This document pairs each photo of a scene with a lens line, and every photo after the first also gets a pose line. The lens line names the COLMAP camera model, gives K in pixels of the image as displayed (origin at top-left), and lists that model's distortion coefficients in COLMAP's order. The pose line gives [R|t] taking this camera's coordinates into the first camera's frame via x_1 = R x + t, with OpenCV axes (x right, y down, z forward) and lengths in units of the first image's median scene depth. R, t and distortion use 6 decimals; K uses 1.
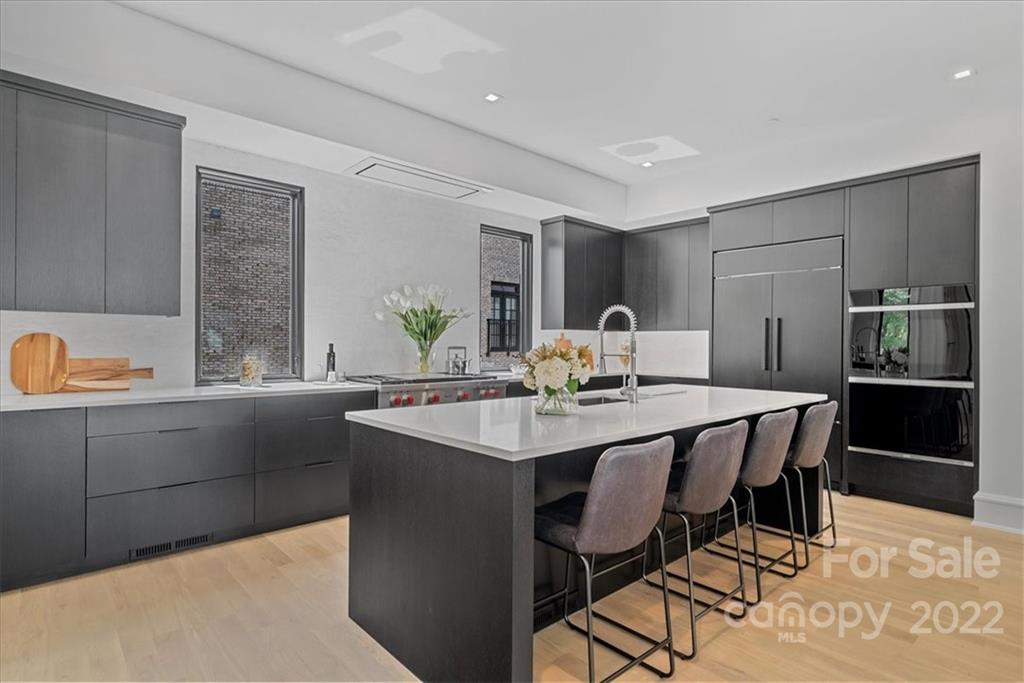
lens RADIAL K [[517.4, 0, 509.5], [0, 517.4, 341.1], [0, 0, 1]] dist [-0.003433, 0.002309]
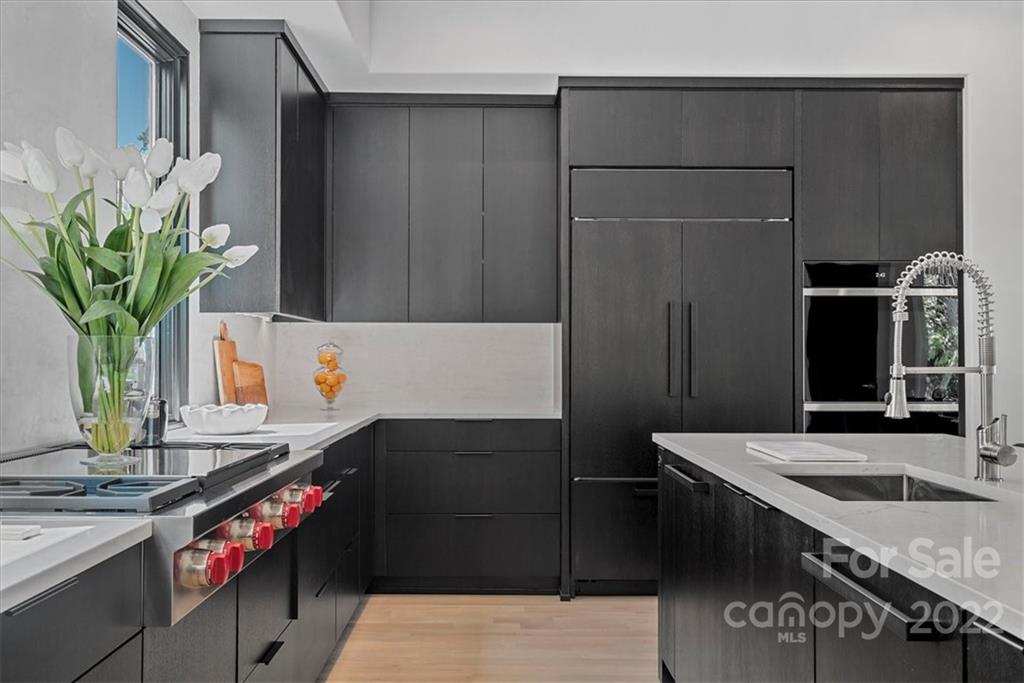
lens RADIAL K [[972.7, 0, 510.9], [0, 972.7, 347.3], [0, 0, 1]] dist [0.005223, 0.000000]
pose [[0.670694, 0.000878, 0.741734, -0.380277], [-0.000319, 1.000000, -0.000894, 0.004768], [-0.741734, 0.000363, 0.670694, 0.445337]]
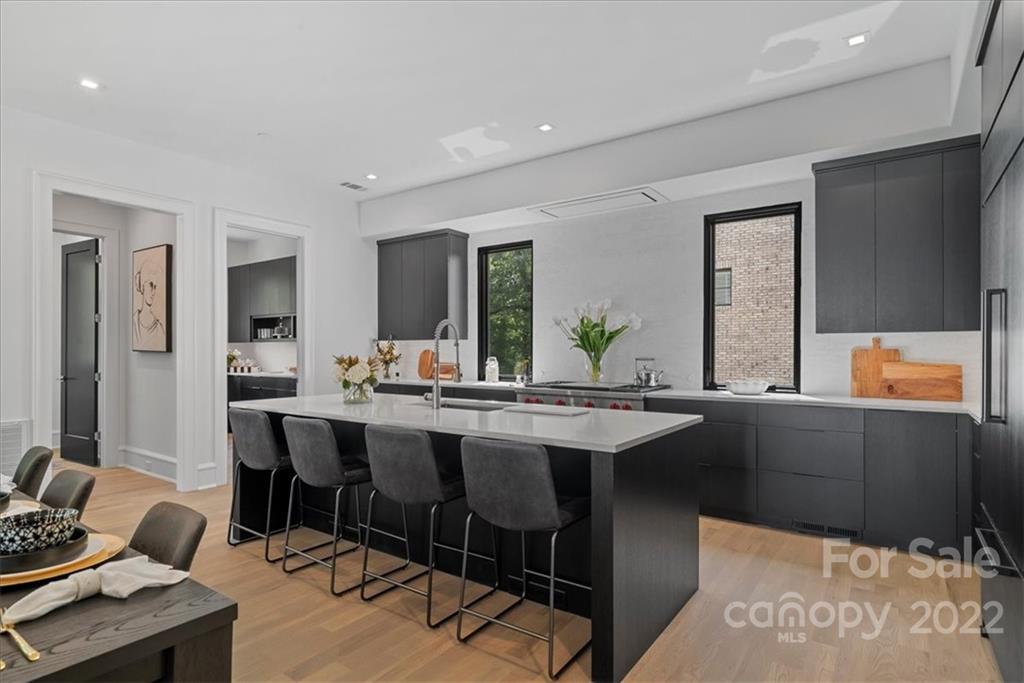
lens RADIAL K [[517.4, 0, 514.5], [0, 517.4, 340.1], [0, 0, 1]] dist [-0.003433, 0.002309]
pose [[0.229213, -0.026862, -0.973006, 0.806226], [0.007657, 0.999638, -0.025793, -0.000453], [0.973346, -0.001538, 0.229336, 0.531283]]
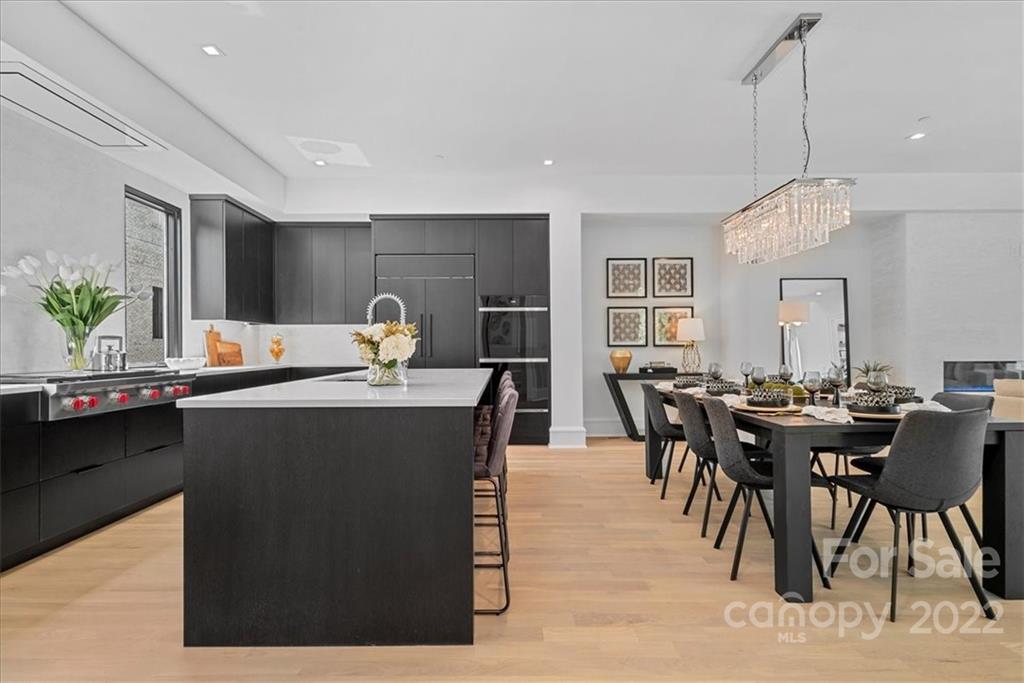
lens RADIAL K [[517.4, 0, 507.2], [0, 517.4, 344.5], [0, 0, 1]] dist [-0.003433, 0.002309]
pose [[0.670917, -0.007849, 0.741491, -0.279923], [0.006936, 0.999967, 0.004310, 0.024347], [-0.741500, 0.002251, 0.670949, 0.025347]]
